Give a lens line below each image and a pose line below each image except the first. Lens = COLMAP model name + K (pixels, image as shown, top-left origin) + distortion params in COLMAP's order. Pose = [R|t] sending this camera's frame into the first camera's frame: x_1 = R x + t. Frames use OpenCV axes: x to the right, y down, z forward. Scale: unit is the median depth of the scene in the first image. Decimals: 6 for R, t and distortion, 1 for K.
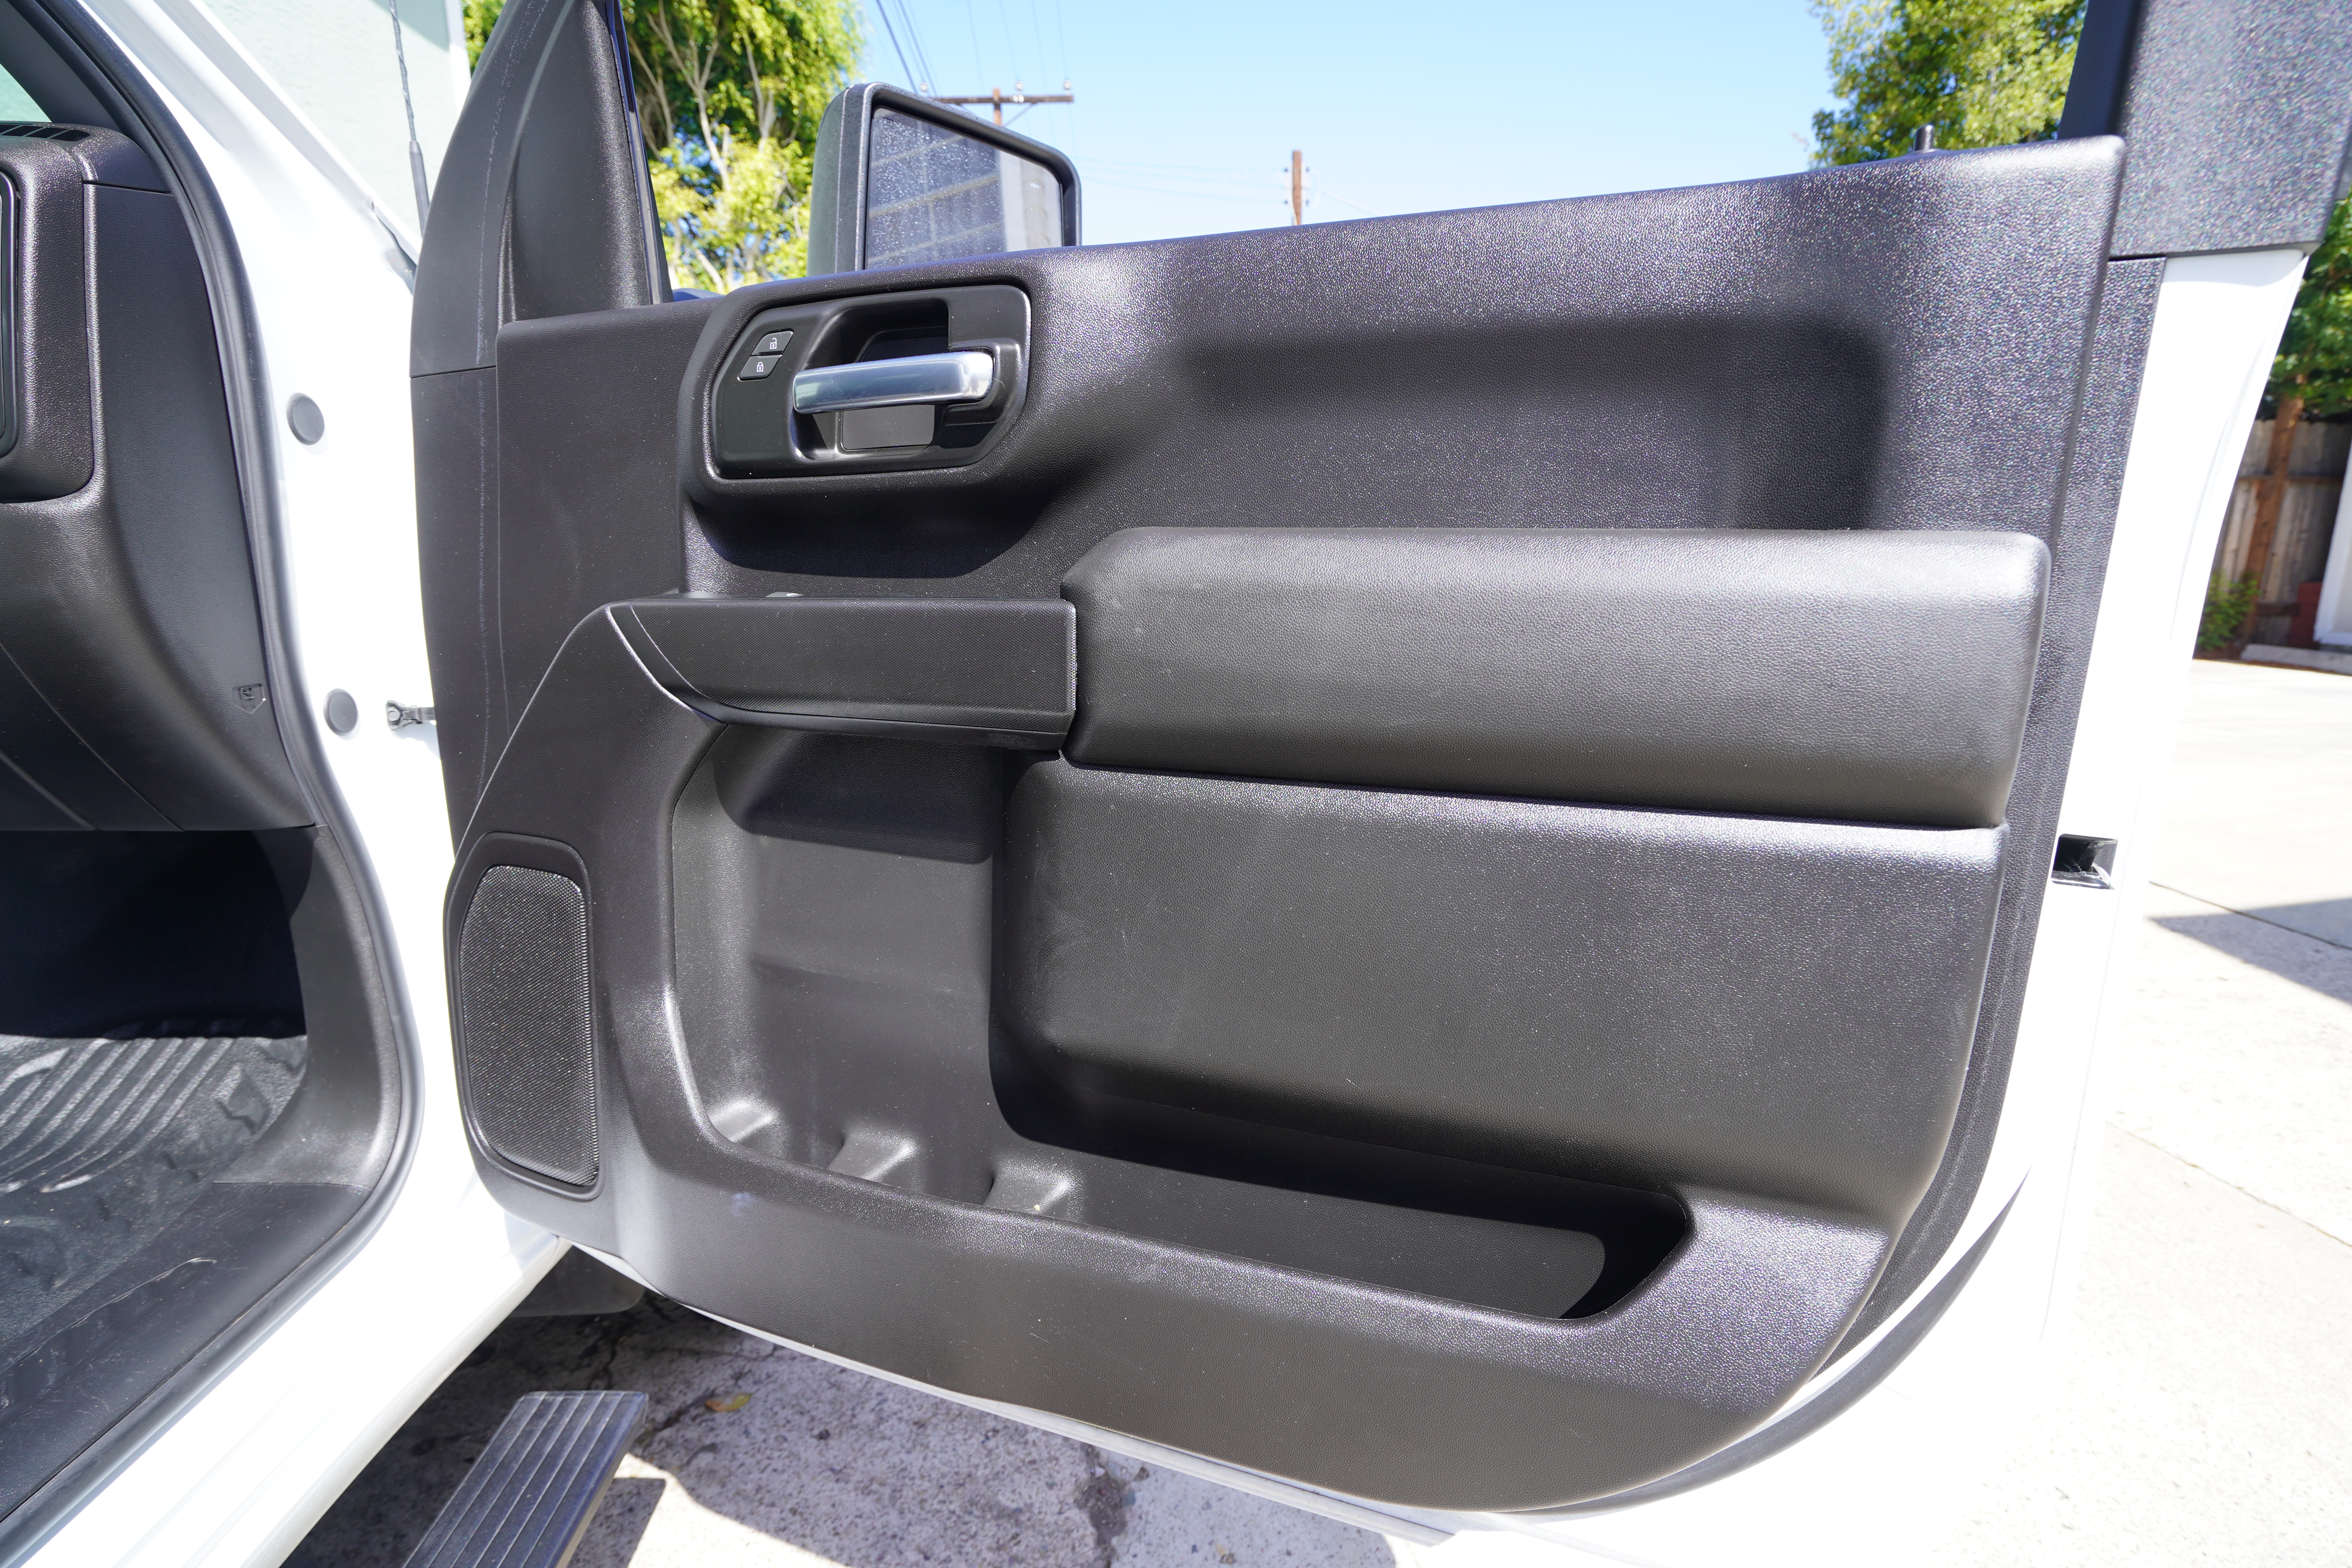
lens RADIAL K [[1096.2, 0, 1186.2], [0, 1096.2, 790.0], [0, 0, 1]] dist [-0.058672, 0.025063]
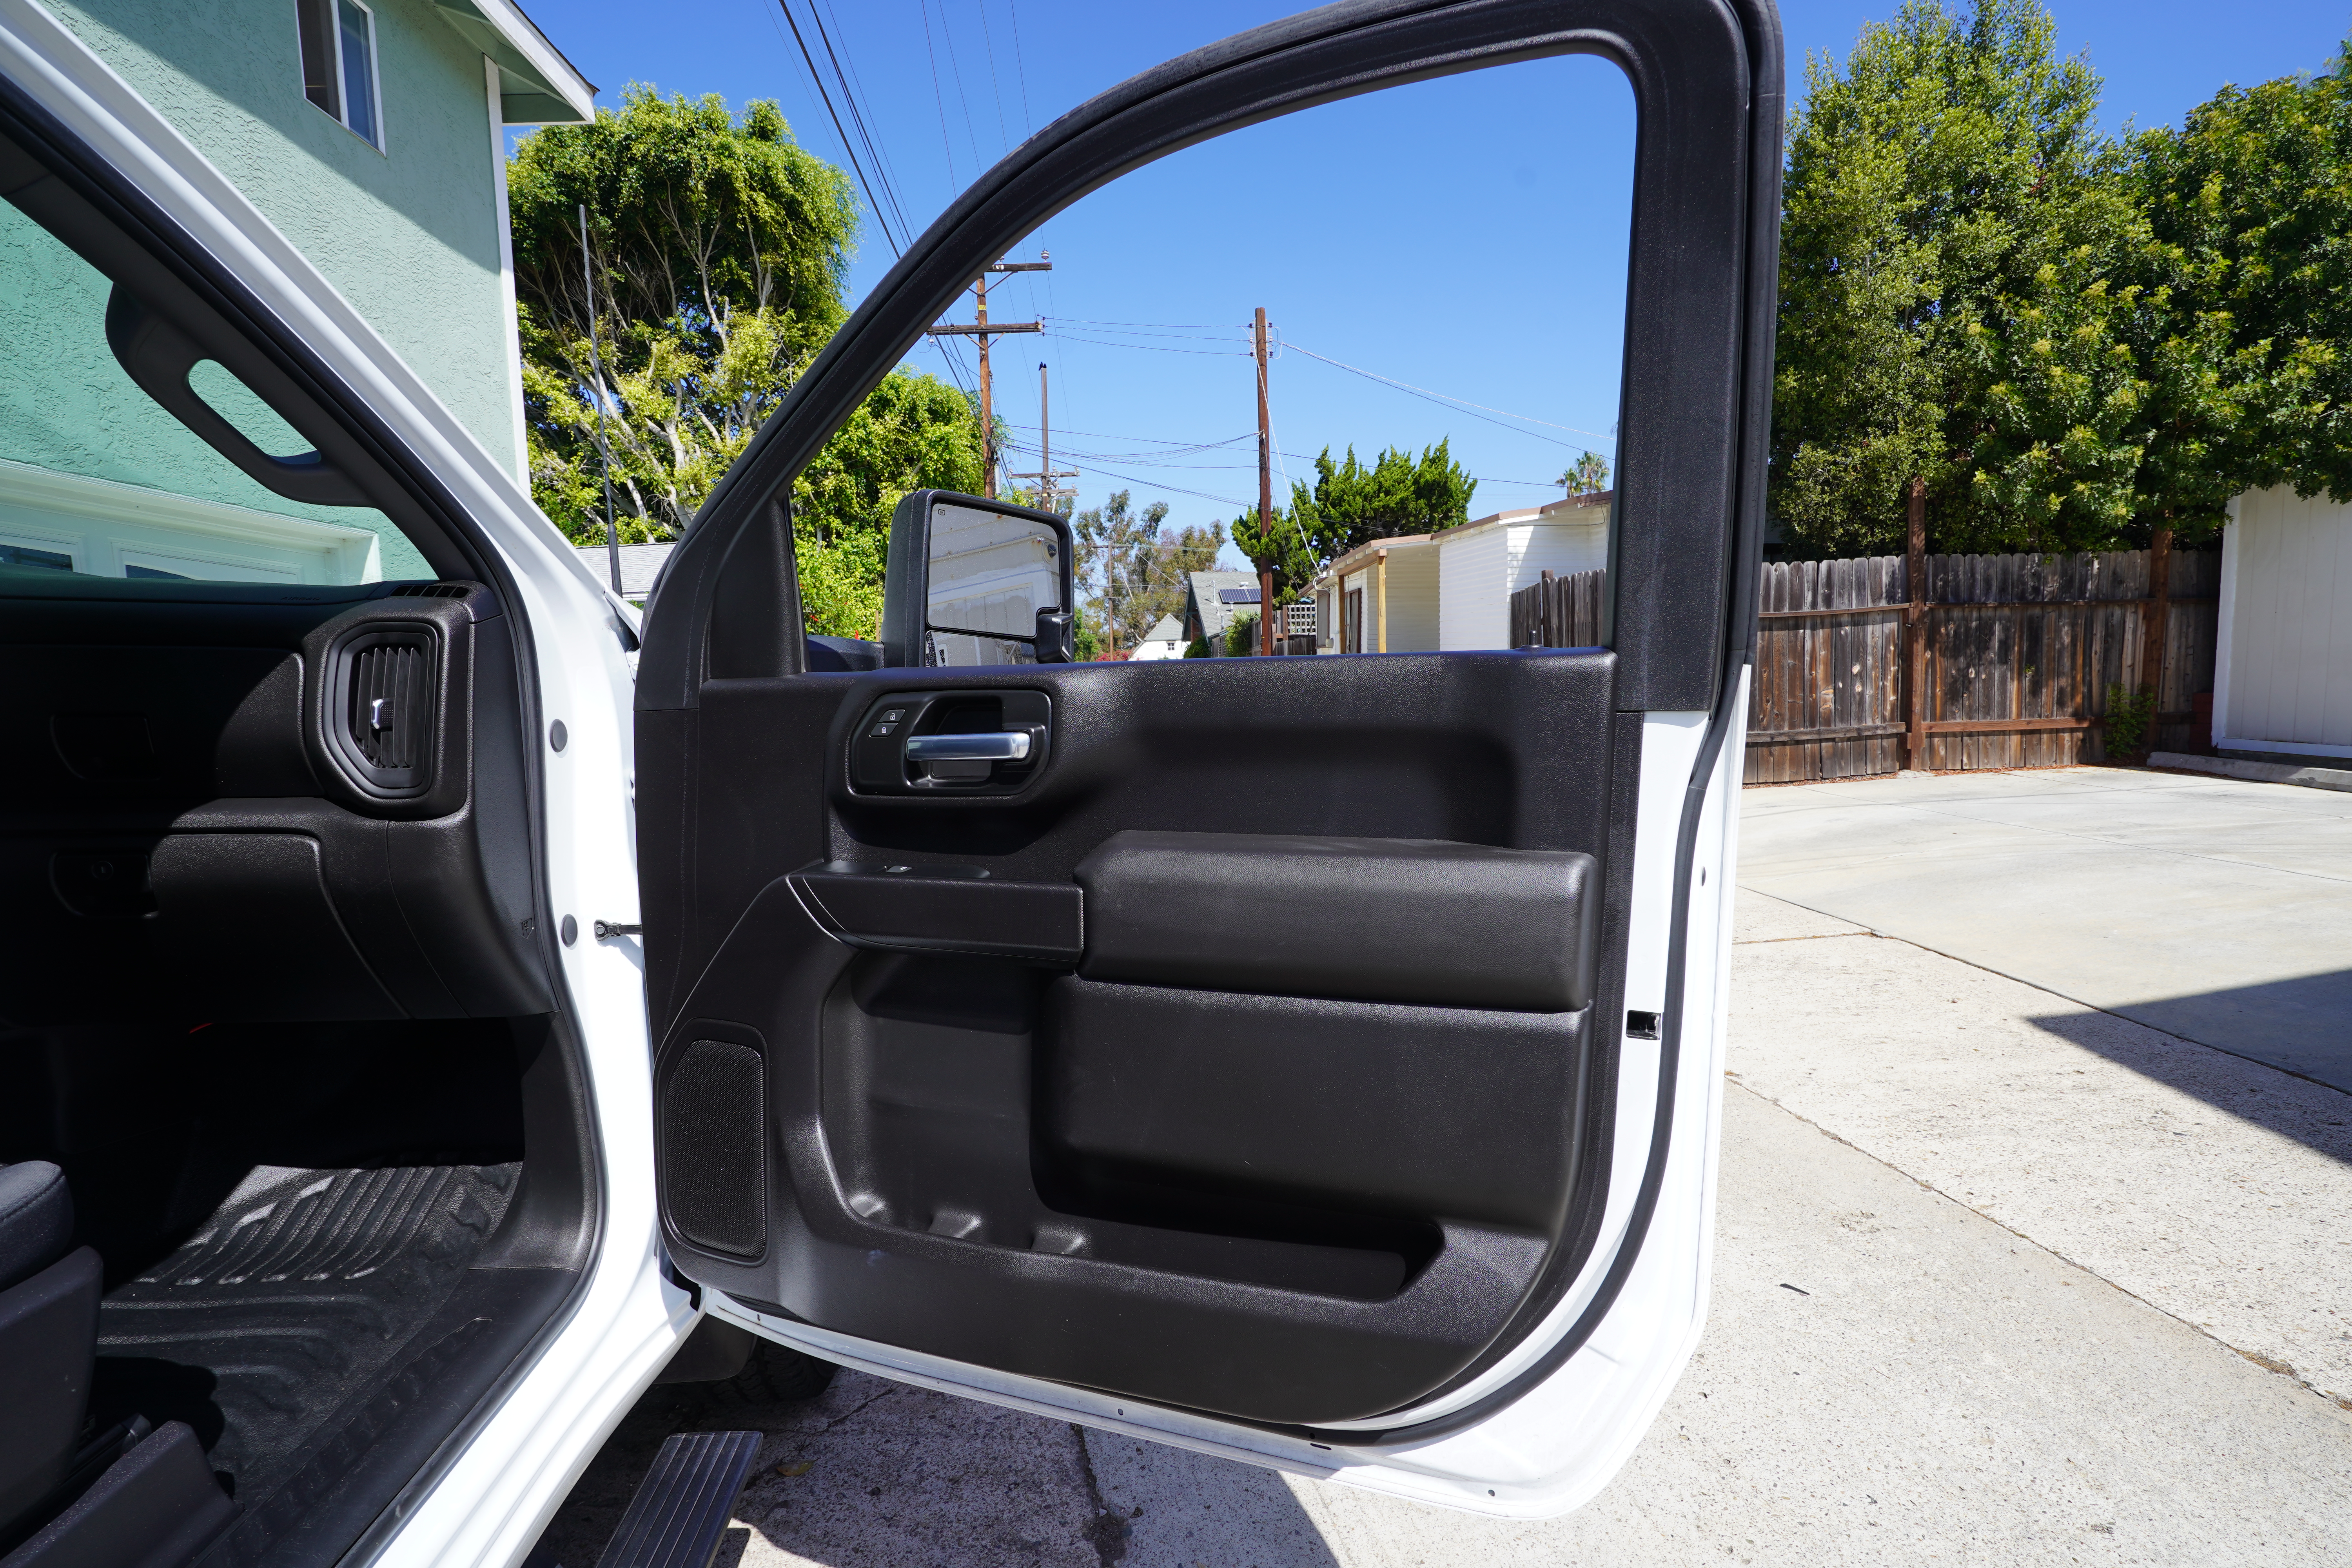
lens RADIAL K [[1096.2, 0, 1186.2], [0, 1096.2, 790.0], [0, 0, 1]] dist [-0.058672, 0.025063]
pose [[0.999588, -0.024632, 0.014755, 0.024451], [0.026051, 0.994107, -0.105225, -0.079440], [-0.012076, 0.105566, 0.994339, -0.439244]]
